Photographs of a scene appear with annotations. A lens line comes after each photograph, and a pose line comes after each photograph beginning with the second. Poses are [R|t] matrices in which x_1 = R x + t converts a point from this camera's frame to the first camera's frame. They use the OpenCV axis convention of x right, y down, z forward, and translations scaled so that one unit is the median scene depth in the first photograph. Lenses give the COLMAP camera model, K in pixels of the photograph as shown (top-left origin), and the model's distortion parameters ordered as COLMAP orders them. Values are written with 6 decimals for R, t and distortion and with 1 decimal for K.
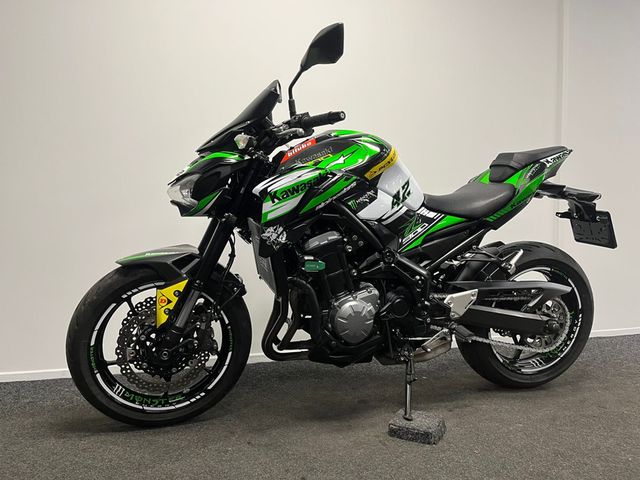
lens RADIAL K [[478.3, 0, 320.0], [0, 478.3, 240.0], [0, 0, 1]] dist [0.029593, -0.008440]
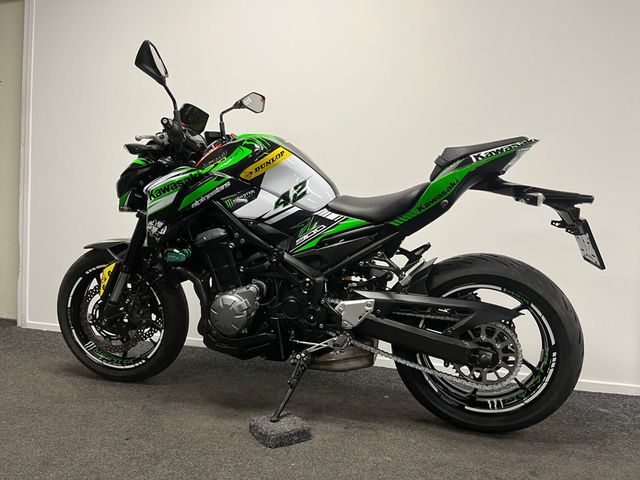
lens RADIAL K [[478.3, 0, 320.0], [0, 478.3, 240.0], [0, 0, 1]] dist [0.029593, -0.008440]
pose [[0.863791, 0.043299, -0.501986, 0.715419], [-0.058688, 0.998165, -0.014890, 0.010307], [0.500421, 0.042322, 0.864747, 0.168614]]
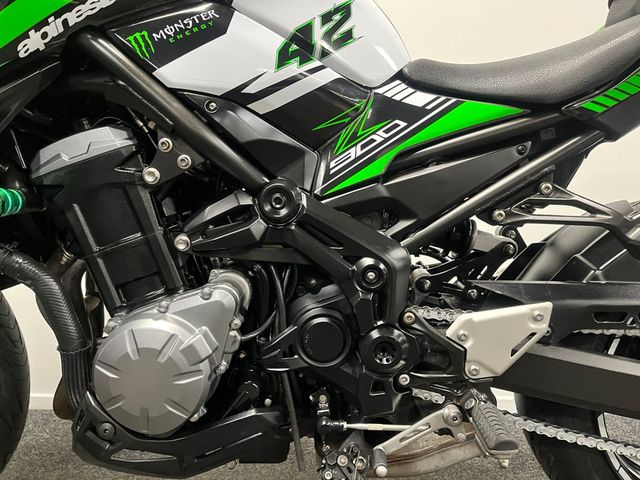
lens RADIAL K [[478.3, 0, 320.0], [0, 478.3, 240.0], [0, 0, 1]] dist [0.029593, -0.008440]
pose [[0.963794, 0.014384, -0.266259, 0.268078], [-0.017830, 0.999786, -0.010530, 0.065709], [0.266050, 0.014896, 0.963844, 0.636503]]
